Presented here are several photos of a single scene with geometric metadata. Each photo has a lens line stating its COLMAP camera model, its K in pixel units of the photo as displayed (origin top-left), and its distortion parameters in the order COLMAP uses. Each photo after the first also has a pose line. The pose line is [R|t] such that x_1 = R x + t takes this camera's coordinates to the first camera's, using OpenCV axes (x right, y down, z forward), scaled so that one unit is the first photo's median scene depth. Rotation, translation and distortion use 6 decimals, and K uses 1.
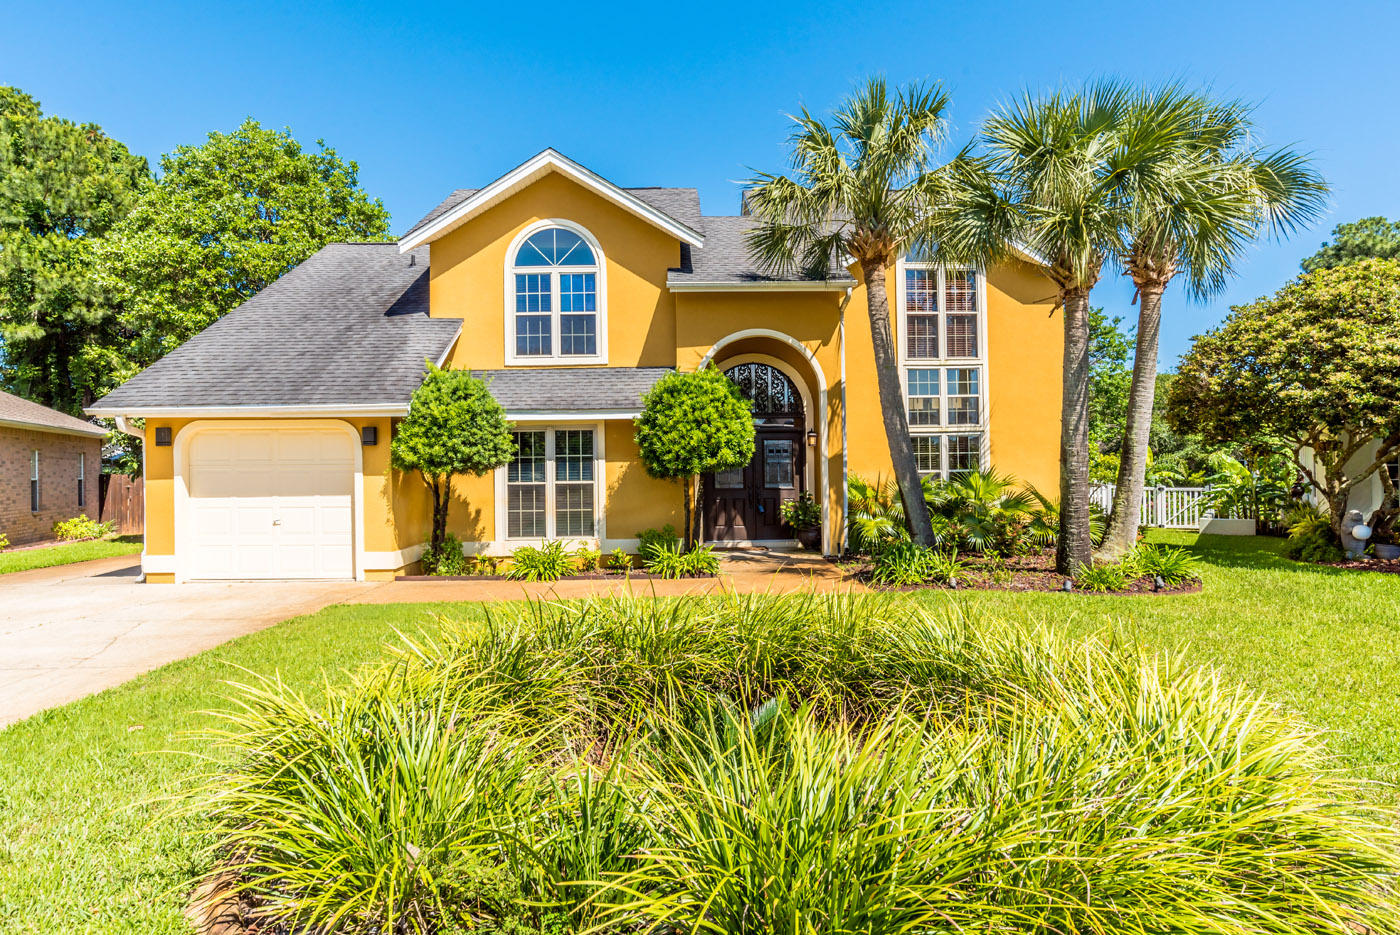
lens RADIAL K [[774.0, 0, 701.9], [0, 774.0, 463.1], [0, 0, 1]] dist [-0.046278, 0.024784]
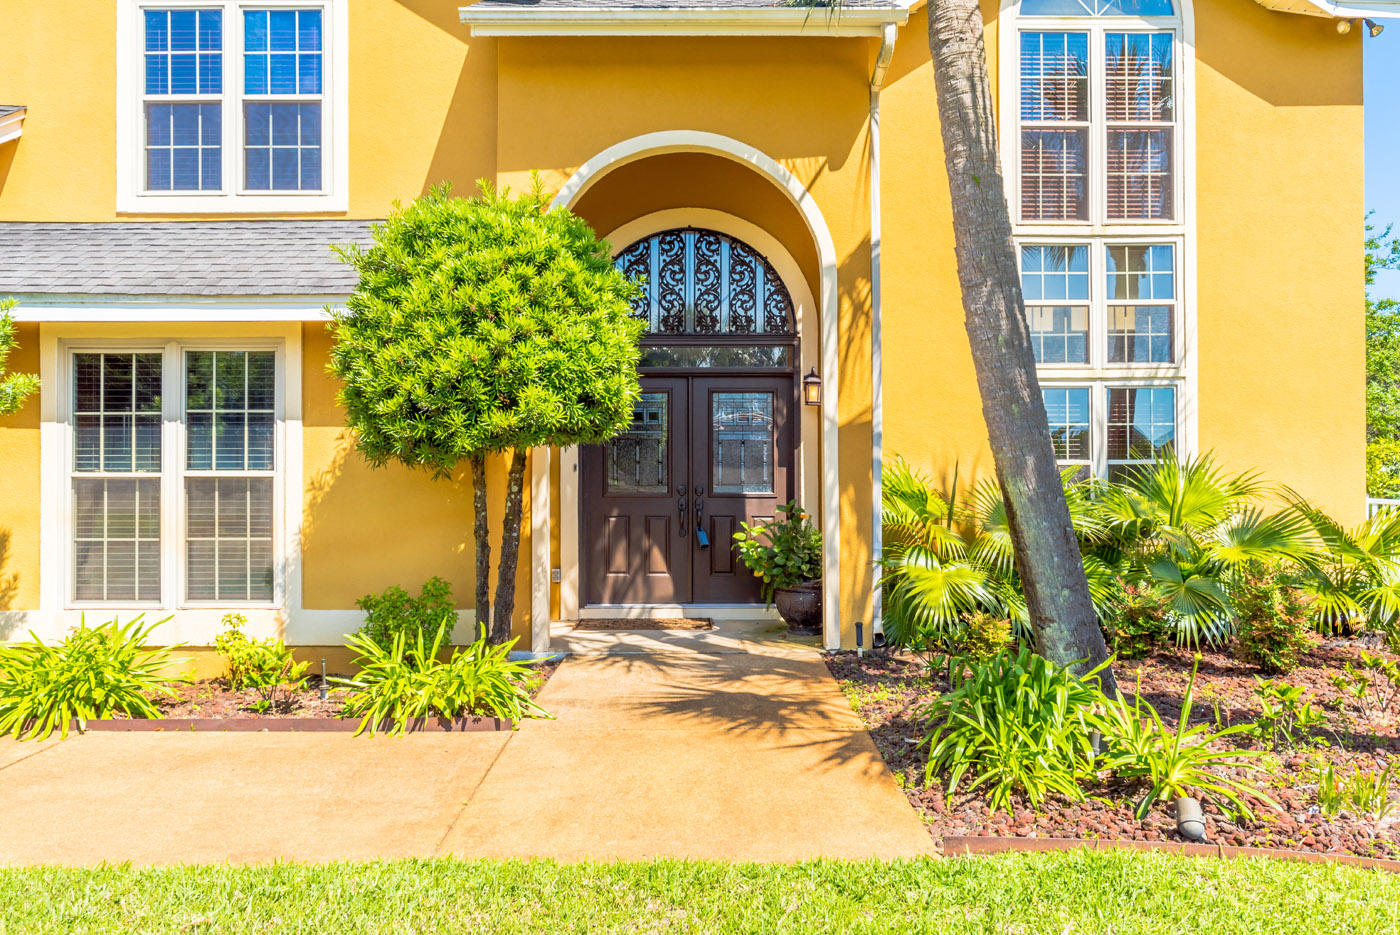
lens RADIAL K [[1026.9, 0, 701.1], [0, 1026.9, 460.2], [0, 0, 1]] dist [-0.008457, 0.001616]
pose [[0.999544, 0.011830, -0.027800, 0.102030], [-0.011854, 0.999929, -0.000716, 0.013893], [0.027789, 0.001045, 0.999613, 0.416261]]
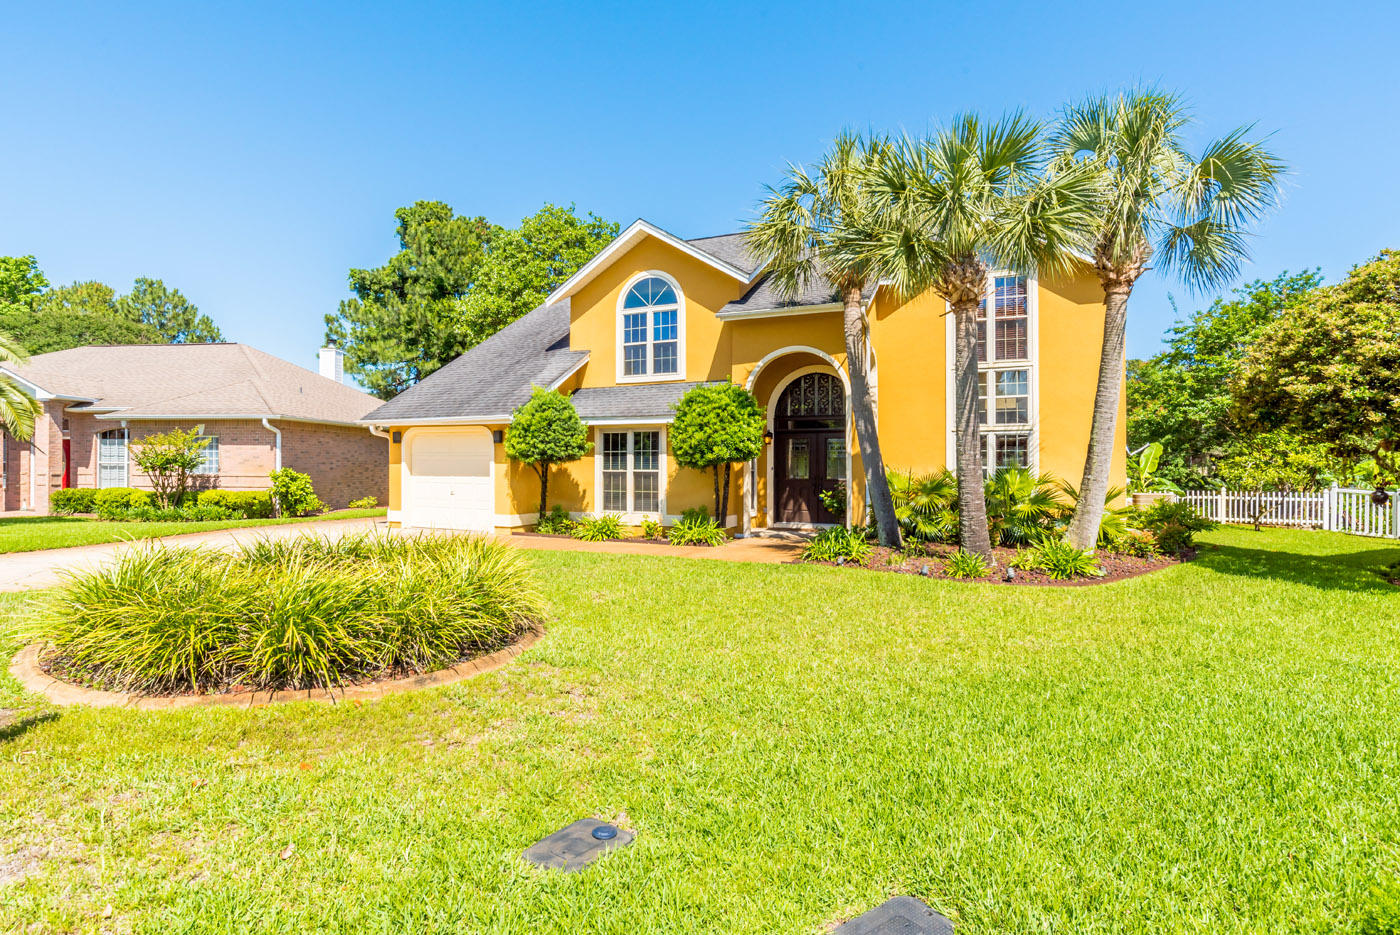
lens RADIAL K [[716.1, 0, 699.7], [0, 716.1, 462.7], [0, 0, 1]] dist [-0.057772, 0.025257]
pose [[0.898904, 0.014310, -0.437913, 0.426002], [-0.010856, 0.999887, 0.010390, -0.002771], [0.438012, -0.004586, 0.898957, -0.059441]]
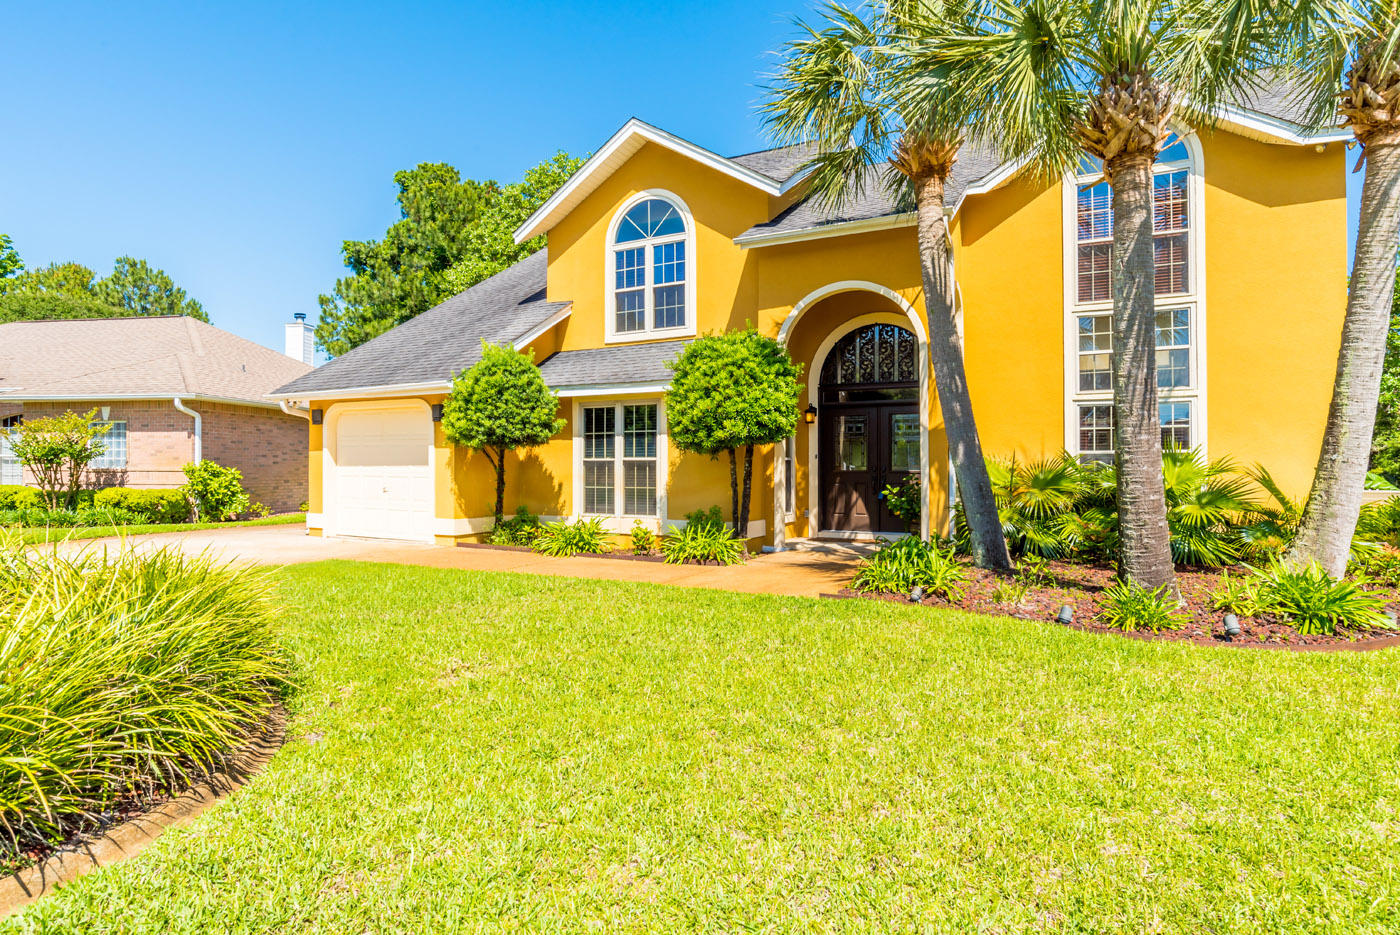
lens RADIAL K [[774.0, 0, 701.9], [0, 774.0, 463.1], [0, 0, 1]] dist [-0.046278, 0.024784]
pose [[0.869231, 0.011096, -0.494282, 0.354766], [-0.007281, 0.999927, 0.009644, 0.018839], [0.494353, -0.004784, 0.869248, 0.186241]]
